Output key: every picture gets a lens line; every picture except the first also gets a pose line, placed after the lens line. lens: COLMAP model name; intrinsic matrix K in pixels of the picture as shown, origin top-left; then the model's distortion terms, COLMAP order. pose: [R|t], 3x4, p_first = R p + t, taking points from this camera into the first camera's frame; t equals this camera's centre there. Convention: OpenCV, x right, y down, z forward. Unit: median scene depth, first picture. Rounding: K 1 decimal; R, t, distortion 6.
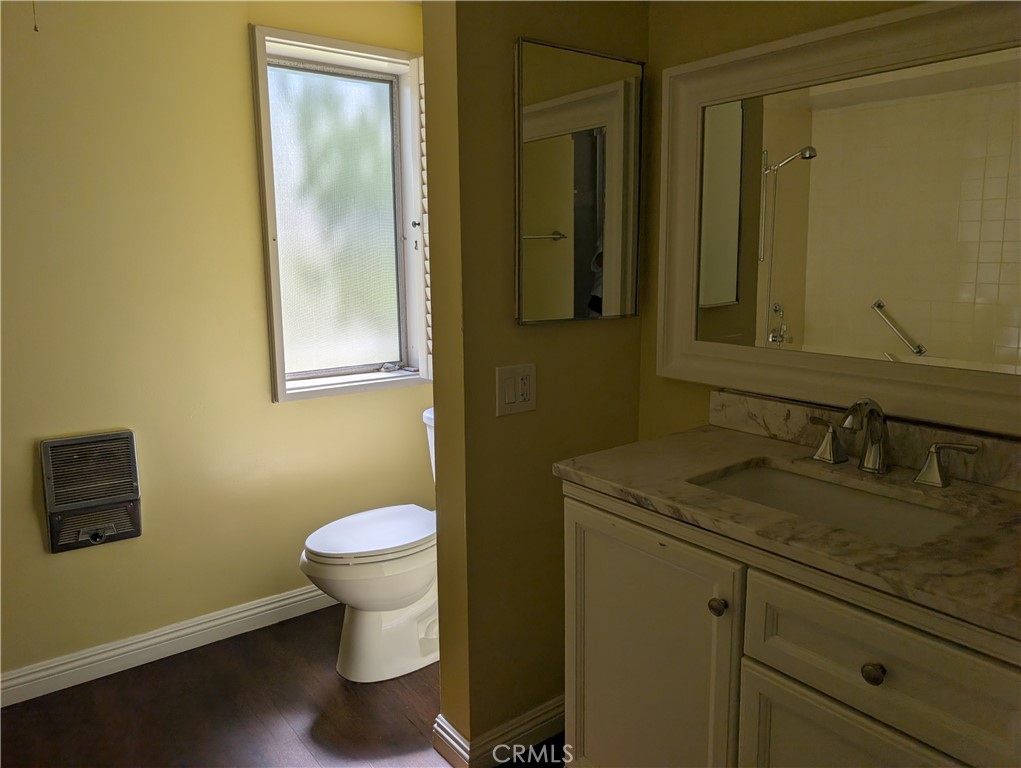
lens RADIAL K [[736.3, 0, 509.1], [0, 736.3, 381.5], [0, 0, 1]] dist [0.003667, 0.001311]
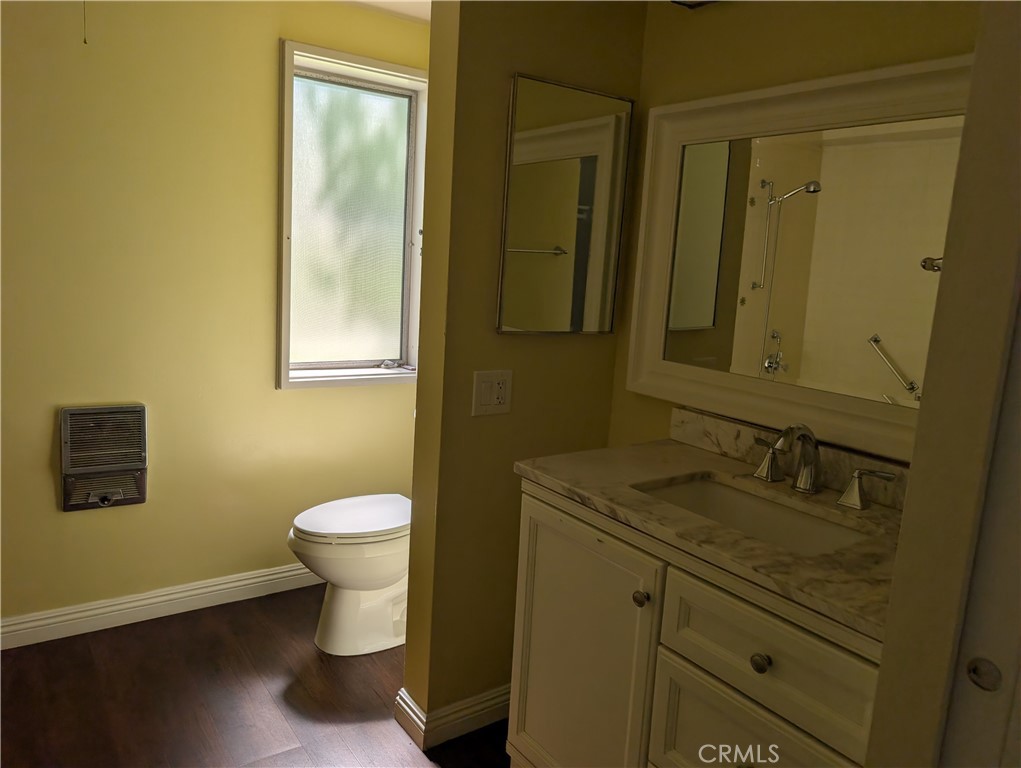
lens RADIAL K [[753.2, 0, 514.9], [0, 753.2, 383.0], [0, 0, 1]] dist [0.000380, 0.001135]
pose [[0.996741, 0.074476, -0.031005, 0.069809], [-0.074698, 0.997188, -0.006042, 0.000629], [0.030468, 0.008338, 0.999501, -0.100286]]
